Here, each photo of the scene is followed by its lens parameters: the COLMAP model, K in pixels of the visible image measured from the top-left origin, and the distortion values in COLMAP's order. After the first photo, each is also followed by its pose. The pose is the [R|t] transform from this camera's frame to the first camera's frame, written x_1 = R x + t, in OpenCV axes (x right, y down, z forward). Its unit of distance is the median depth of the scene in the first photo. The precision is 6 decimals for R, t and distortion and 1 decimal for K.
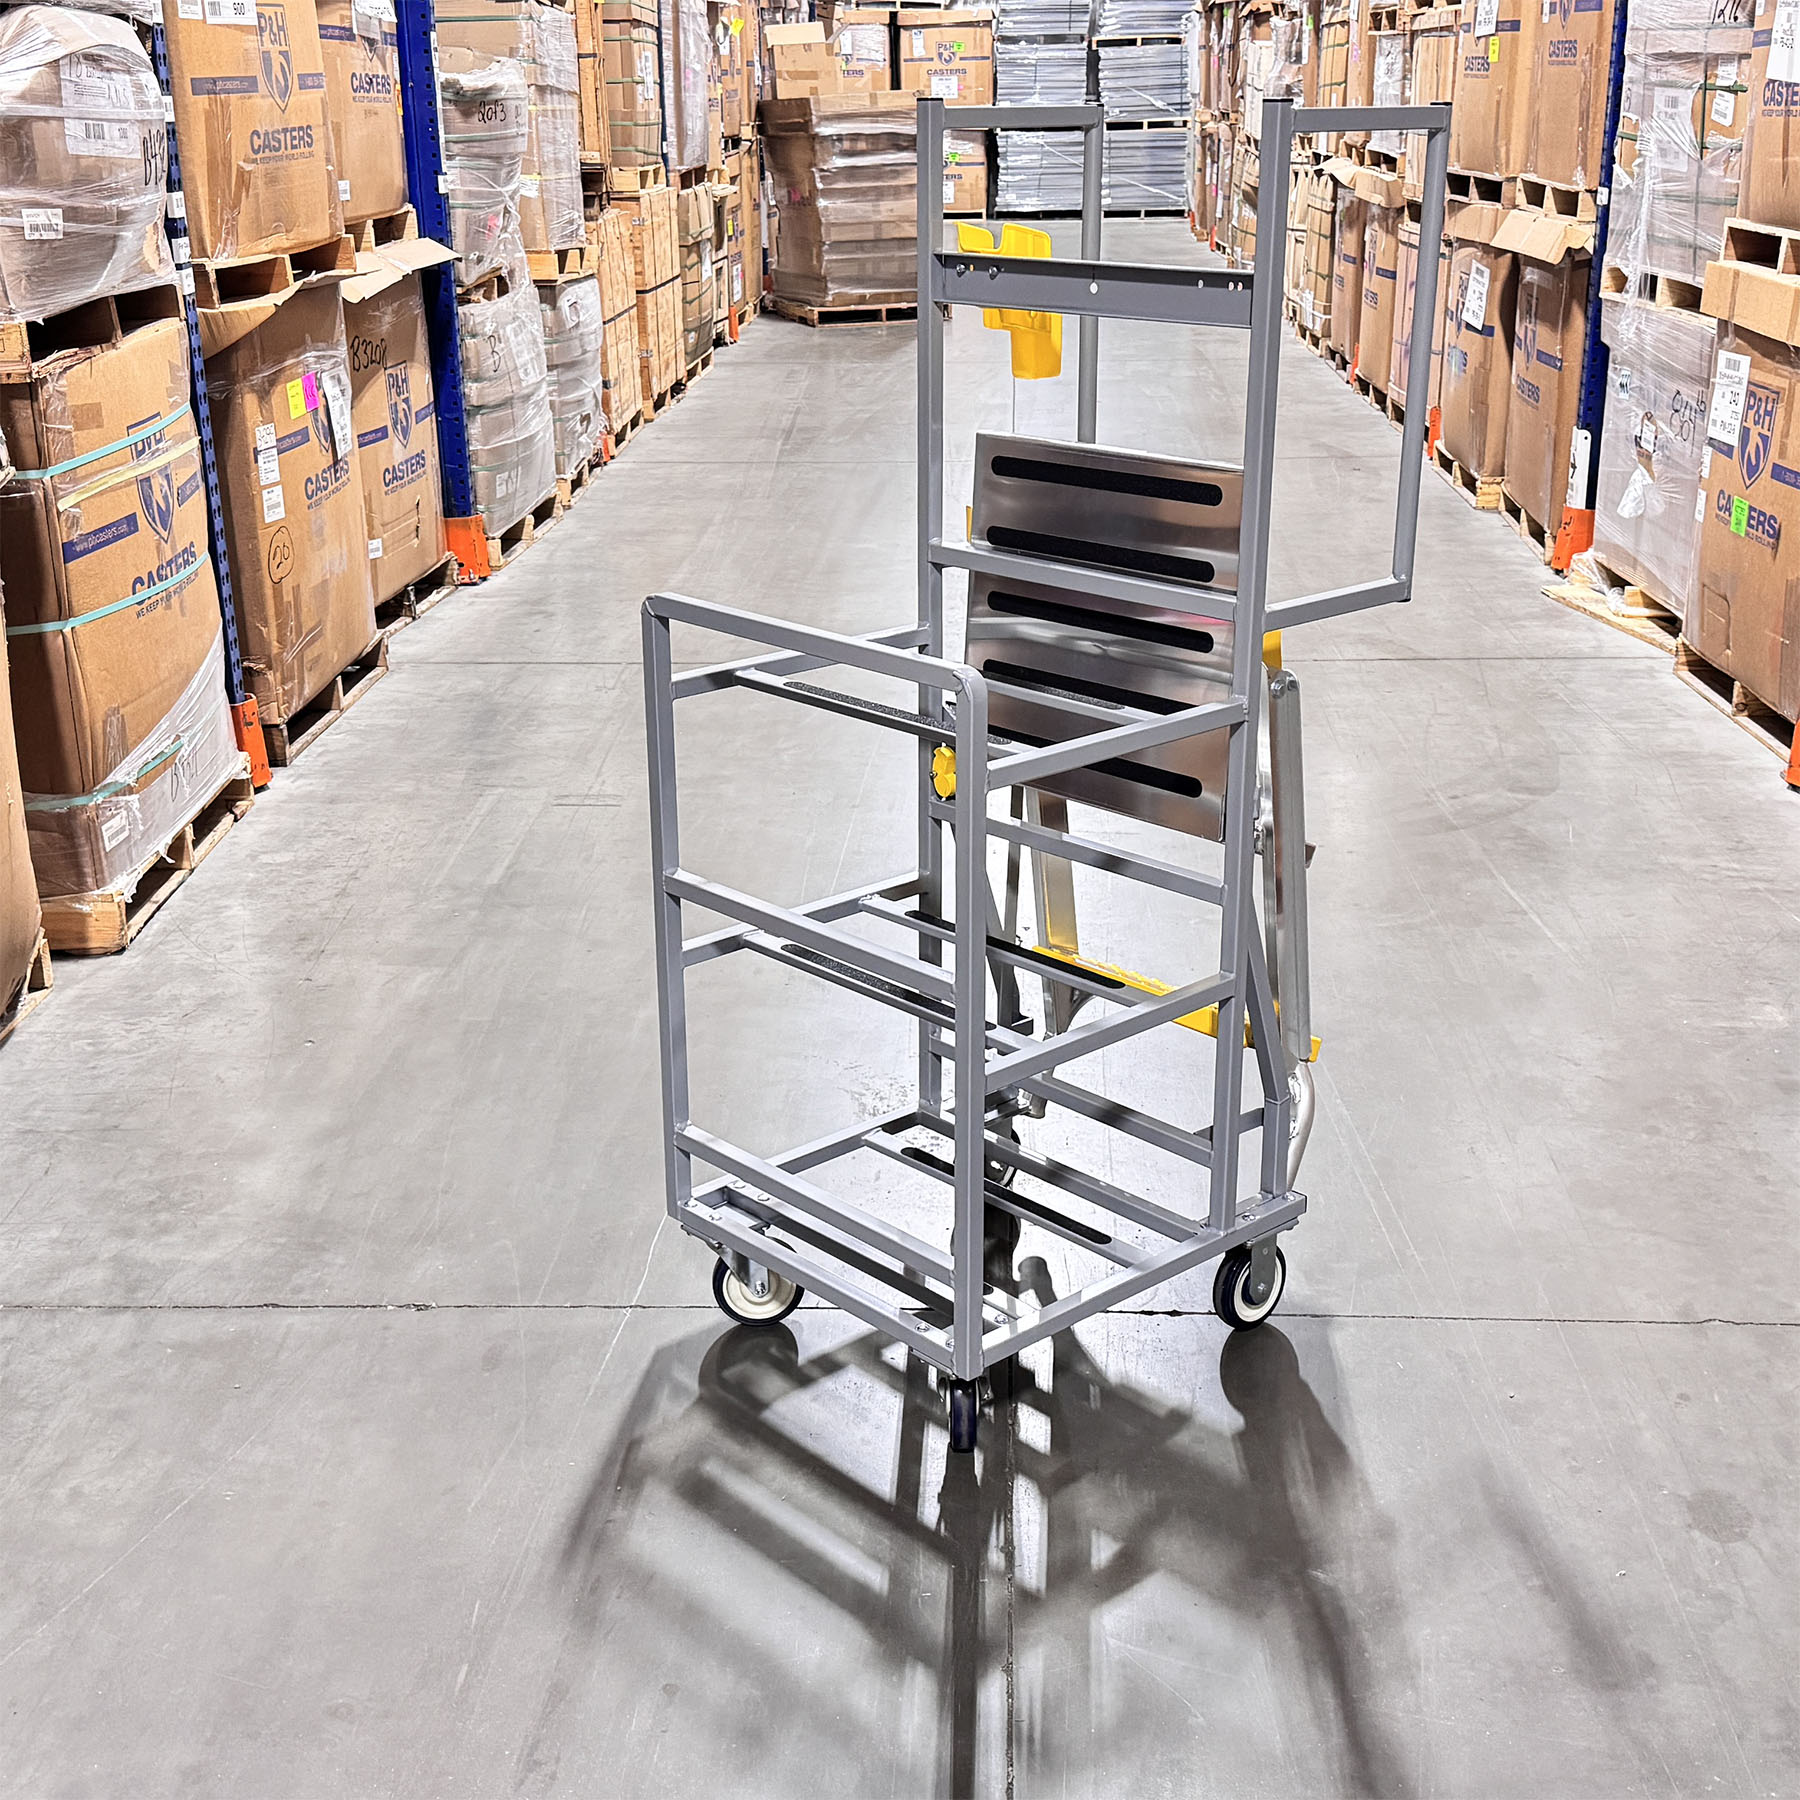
lens RADIAL K [[2390.4, 0, 900.0], [0, 2390.4, 900.0], [0, 0, 1]] dist [0.245888, -0.482171]
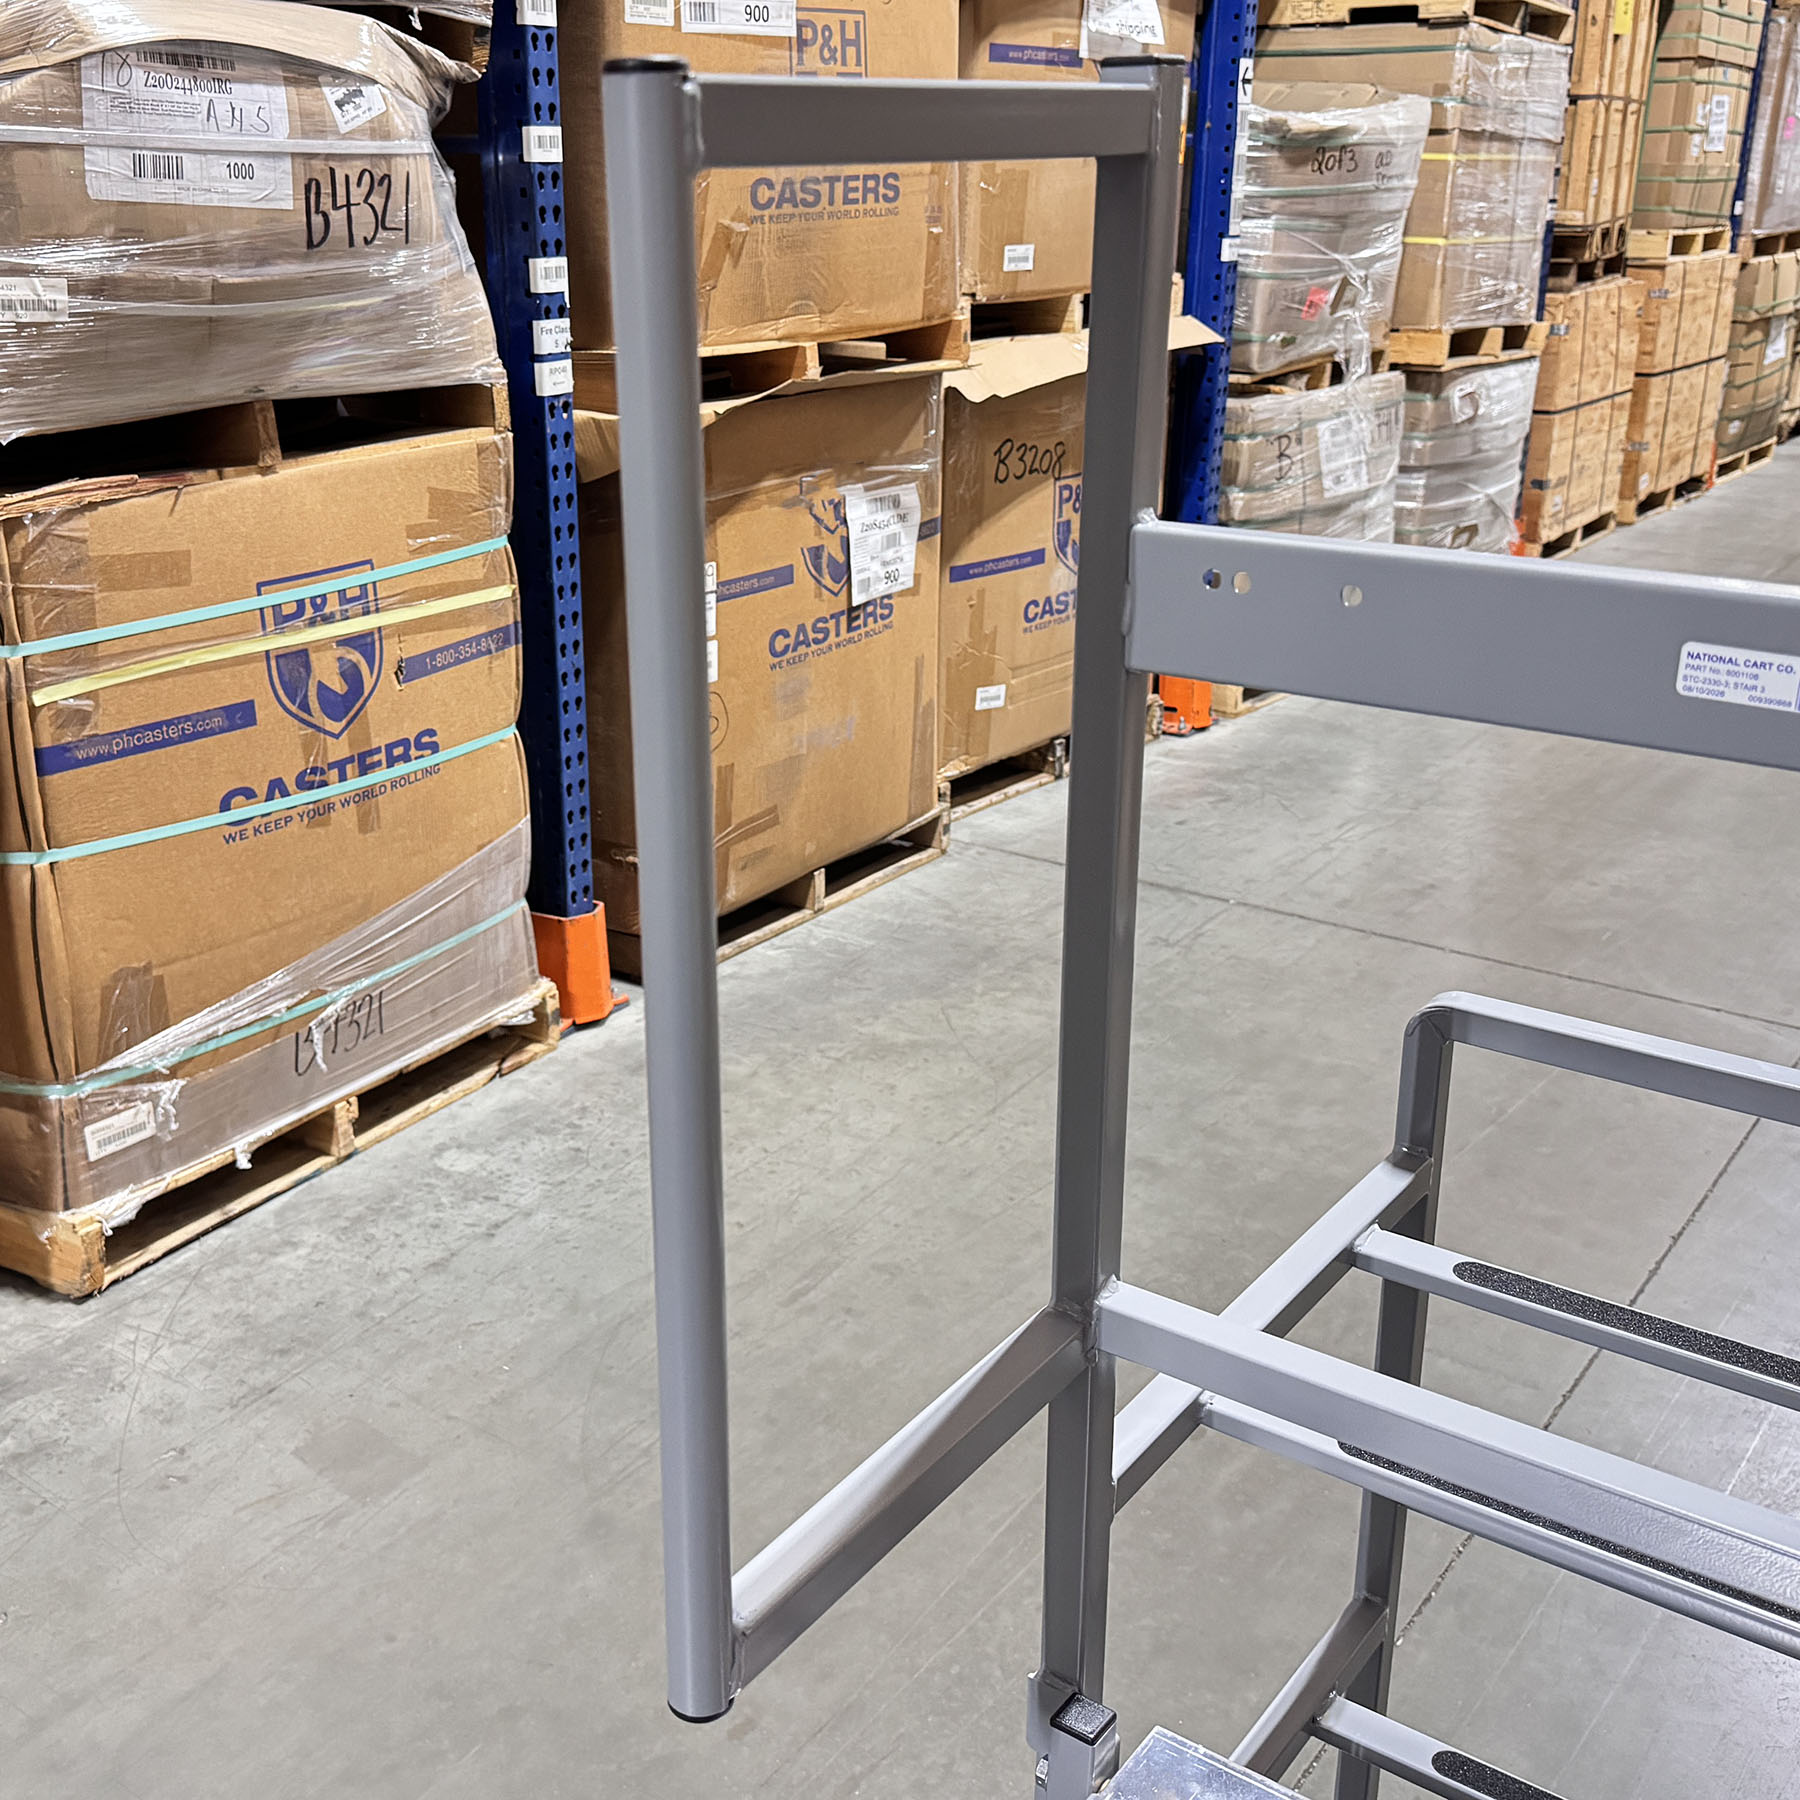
lens RADIAL K [[2078.4, 0, 808.3], [0, 2078.4, 898.2], [0, 0, 1]] dist [0.153565, -0.293582]
pose [[0.835813, 0.205666, -0.509036, 0.094210], [-0.193313, 0.978051, 0.077752, -0.112651], [0.513854, 0.033417, 0.857226, 0.345206]]
